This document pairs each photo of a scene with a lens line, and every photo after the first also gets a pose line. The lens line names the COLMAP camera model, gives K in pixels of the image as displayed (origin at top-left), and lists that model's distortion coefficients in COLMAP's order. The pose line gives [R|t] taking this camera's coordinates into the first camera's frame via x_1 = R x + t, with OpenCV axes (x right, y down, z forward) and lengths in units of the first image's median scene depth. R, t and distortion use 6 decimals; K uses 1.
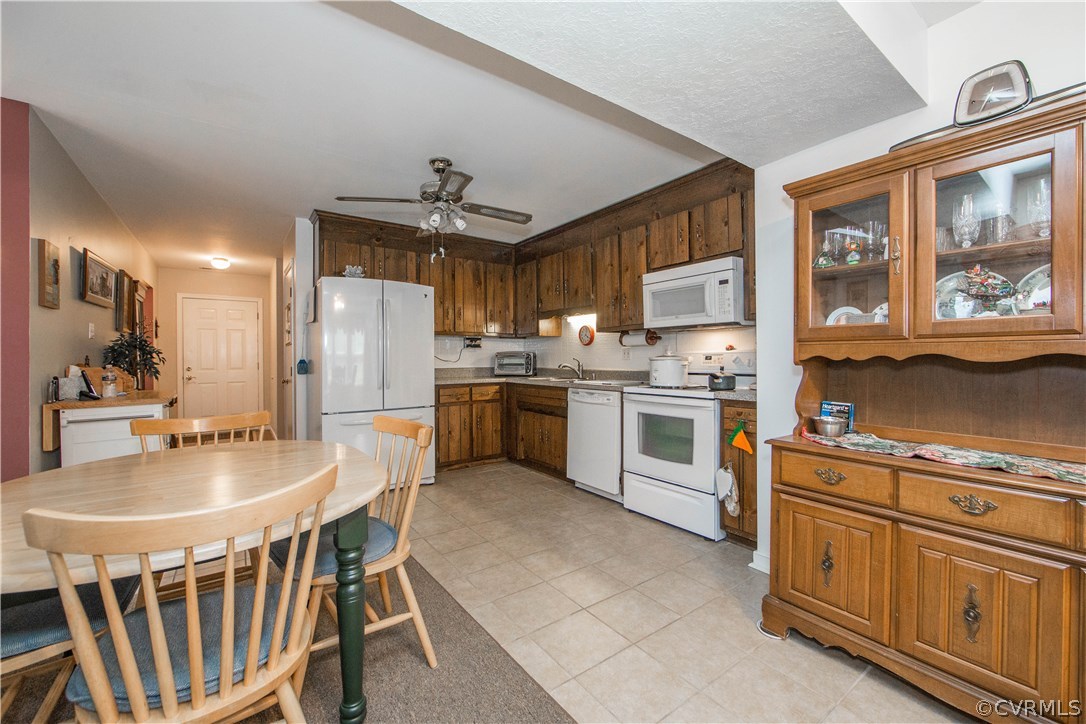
lens RADIAL K [[439.1, 0, 557.8], [0, 439.1, 361.4], [0, 0, 1]] dist [-0.009789, 0.000183]
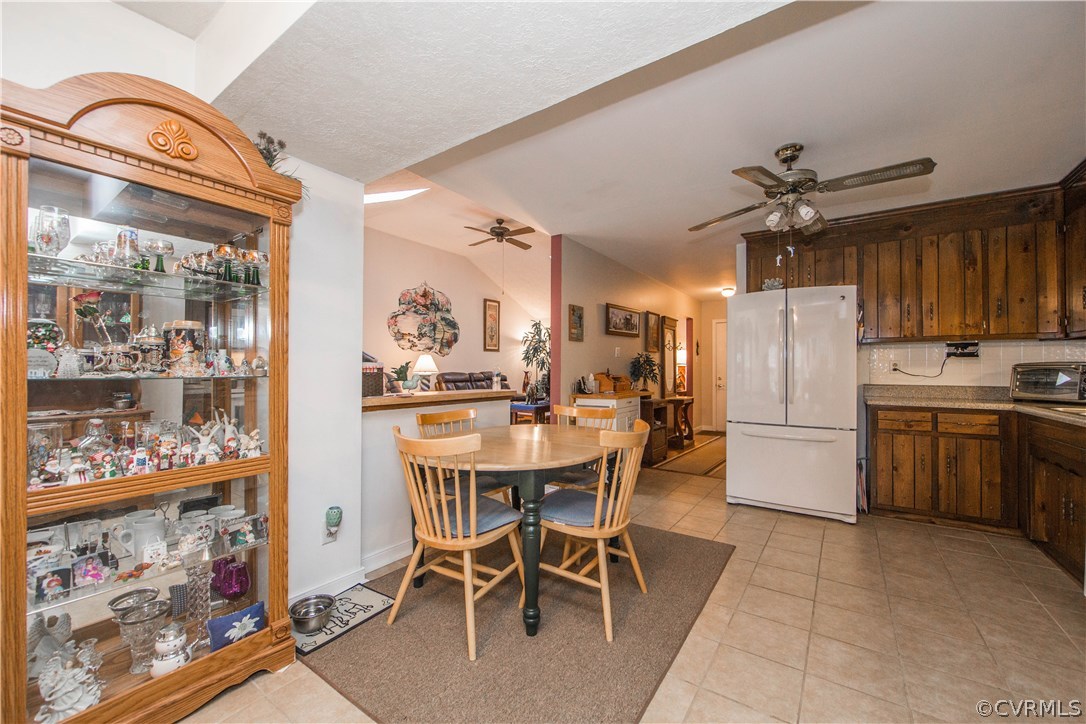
lens RADIAL K [[426.8, 0, 543.2], [0, 426.8, 369.4], [0, 0, 1]] dist [-0.008595, 0.000664]
pose [[0.312811, 0.005364, -0.949800, 0.324132], [-0.014938, 0.999888, 0.000728, -0.003861], [0.949698, 0.013960, 0.312856, 0.217498]]
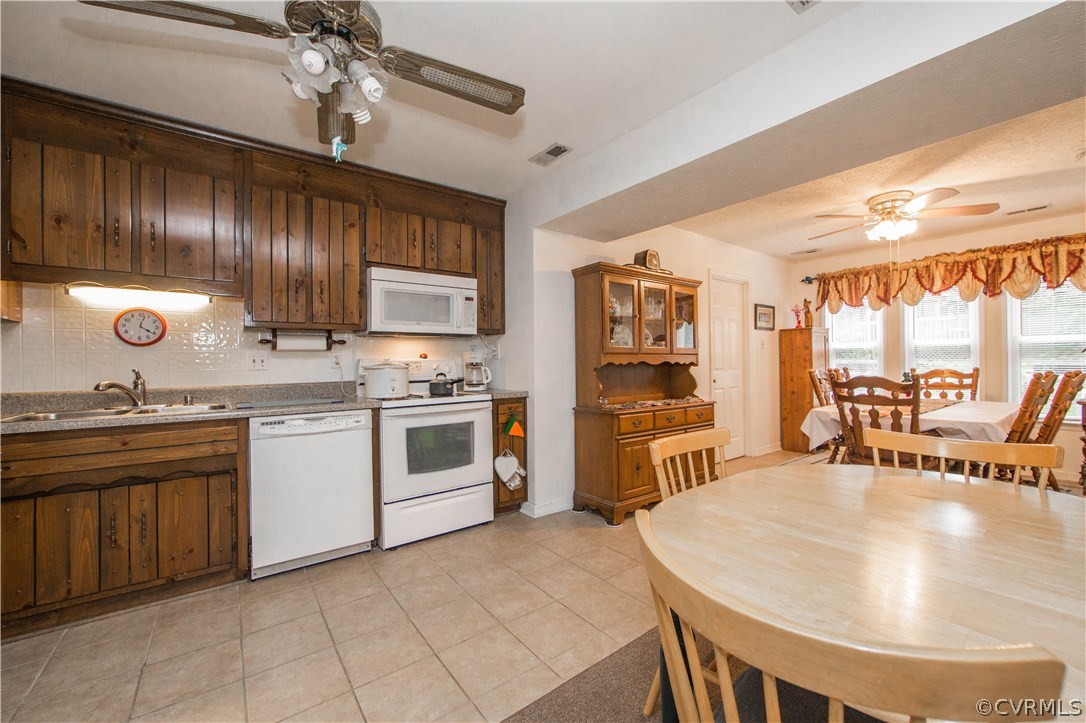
lens RADIAL K [[434.8, 0, 547.3], [0, 434.8, 360.2], [0, 0, 1]] dist [-0.025892, 0.006010]
pose [[-0.008304, 0.005012, 0.999953, -0.605749], [0.019122, 0.999805, -0.004853, -0.008942], [-0.999783, 0.019081, -0.008398, 0.642639]]
